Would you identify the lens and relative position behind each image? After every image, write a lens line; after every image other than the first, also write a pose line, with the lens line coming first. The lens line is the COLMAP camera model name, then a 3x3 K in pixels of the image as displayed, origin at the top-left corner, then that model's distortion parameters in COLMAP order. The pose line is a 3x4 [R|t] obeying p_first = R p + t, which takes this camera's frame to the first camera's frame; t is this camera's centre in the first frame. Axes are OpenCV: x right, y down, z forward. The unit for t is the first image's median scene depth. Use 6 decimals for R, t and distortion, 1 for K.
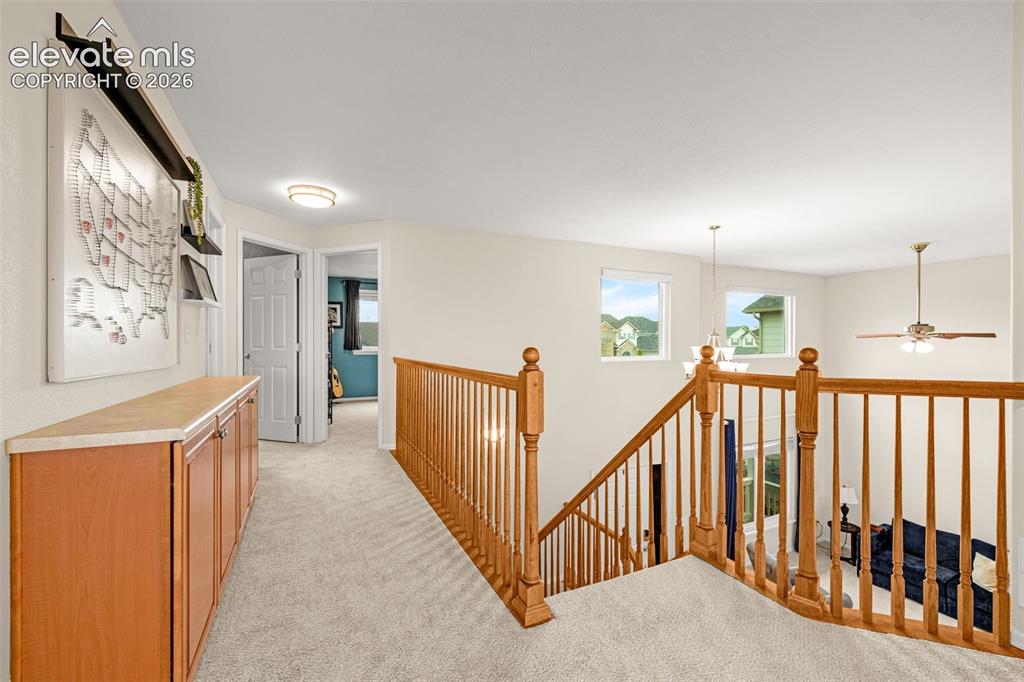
lens RADIAL K [[440.0, 0, 514.9], [0, 440.0, 339.9], [0, 0, 1]] dist [-0.001810, -0.000099]
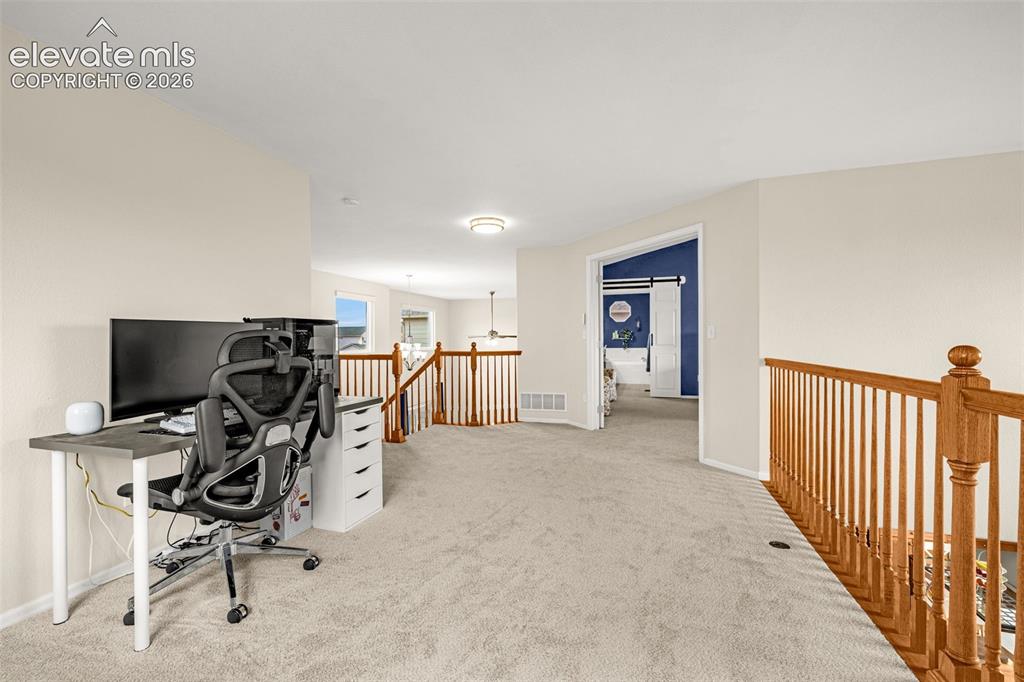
lens RADIAL K [[440.0, 0, 512.1], [0, 440.0, 341.2], [0, 0, 1]] dist [-0.001810, -0.000099]
pose [[0.690910, -0.008162, 0.722895, -1.314533], [0.001971, 0.999954, 0.009407, -0.017486], [-0.722938, -0.005075, 0.690894, -1.276029]]
